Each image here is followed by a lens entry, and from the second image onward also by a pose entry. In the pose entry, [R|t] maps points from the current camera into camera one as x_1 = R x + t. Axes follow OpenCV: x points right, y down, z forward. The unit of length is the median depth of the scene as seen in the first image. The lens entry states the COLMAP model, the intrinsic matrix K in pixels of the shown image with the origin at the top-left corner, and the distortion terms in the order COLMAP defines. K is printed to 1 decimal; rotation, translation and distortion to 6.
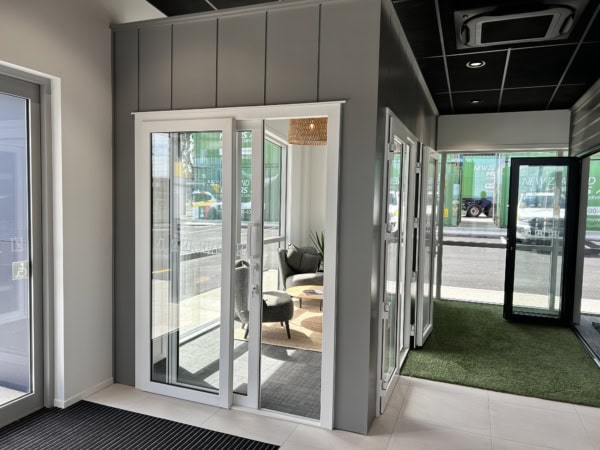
lens RADIAL K [[447.0, 0, 298.8], [0, 447.0, 223.4], [0, 0, 1]] dist [-0.007287, -0.001279]
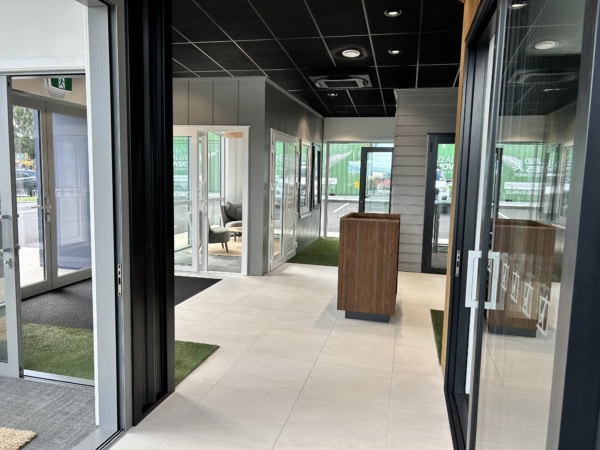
lens RADIAL K [[447.0, 0, 300.1], [0, 447.0, 229.0], [0, 0, 1]] dist [-0.007287, -0.001279]
pose [[0.990937, -0.015243, 0.133460, 0.020677], [0.006030, 0.997587, 0.069171, 0.036118], [-0.134192, -0.067739, 0.988637, -0.567081]]
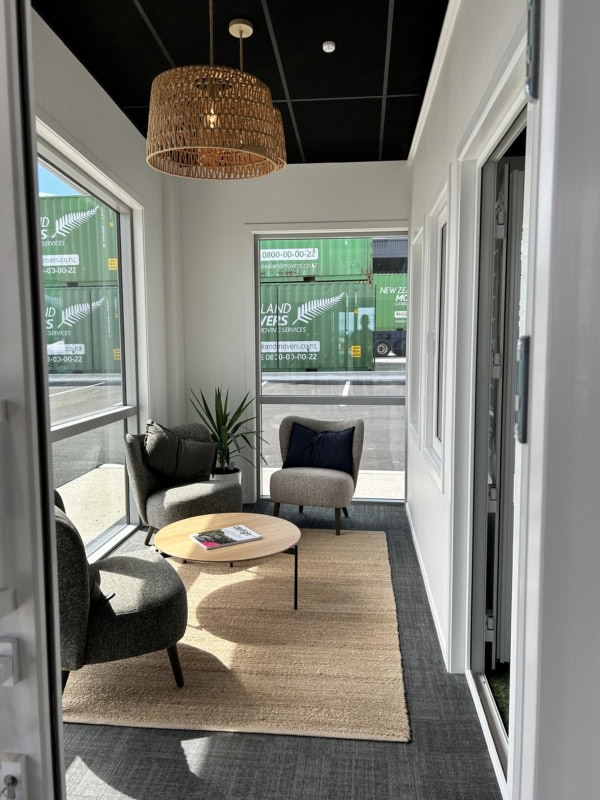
lens RADIAL K [[595.9, 0, 304.4], [0, 595.9, 394.7], [0, 0, 1]] dist [-0.007287, -0.001279]
pose [[0.961653, -0.052153, 0.269266, -0.032493], [0.041605, 0.998132, 0.044739, -0.003411], [-0.271096, -0.031821, 0.962026, 0.382545]]
